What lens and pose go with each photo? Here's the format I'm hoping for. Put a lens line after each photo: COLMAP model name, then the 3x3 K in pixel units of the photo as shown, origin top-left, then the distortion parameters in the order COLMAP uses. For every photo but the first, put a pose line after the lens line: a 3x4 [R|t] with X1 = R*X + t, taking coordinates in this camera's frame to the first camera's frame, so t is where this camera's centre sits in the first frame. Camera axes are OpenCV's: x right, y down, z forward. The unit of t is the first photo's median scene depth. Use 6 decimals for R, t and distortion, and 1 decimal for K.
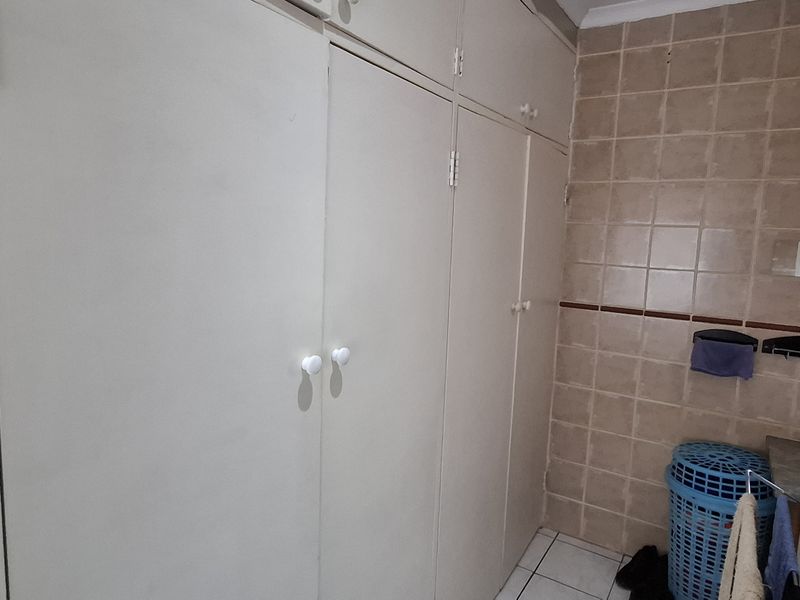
lens RADIAL K [[528.8, 0, 402.8], [0, 528.8, 301.5], [0, 0, 1]] dist [-0.001619, 0.000512]
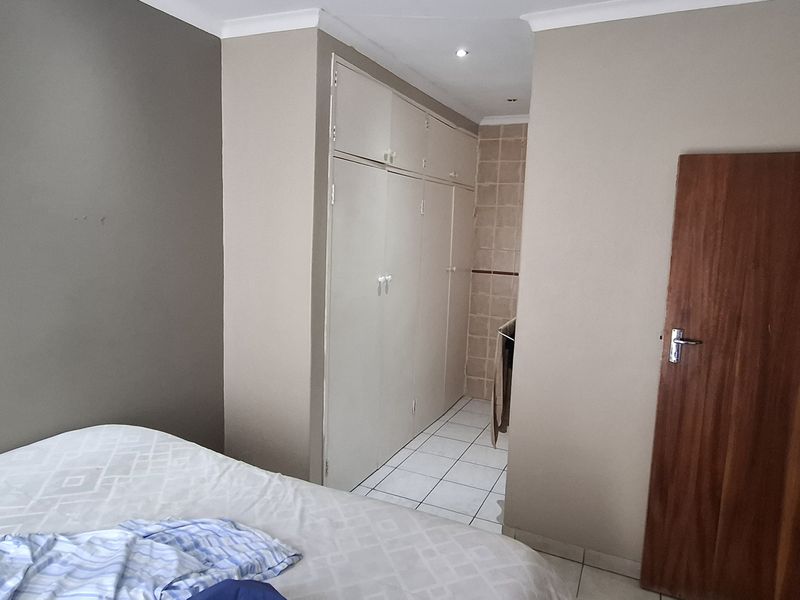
lens RADIAL K [[528.8, 0, 398.8], [0, 528.8, 297.1], [0, 0, 1]] dist [-0.001619, 0.000512]
pose [[0.992448, -0.013567, 0.121910, -0.189268], [0.013162, 0.999905, 0.004124, 0.087882], [-0.121954, -0.002489, 0.992533, -0.834177]]
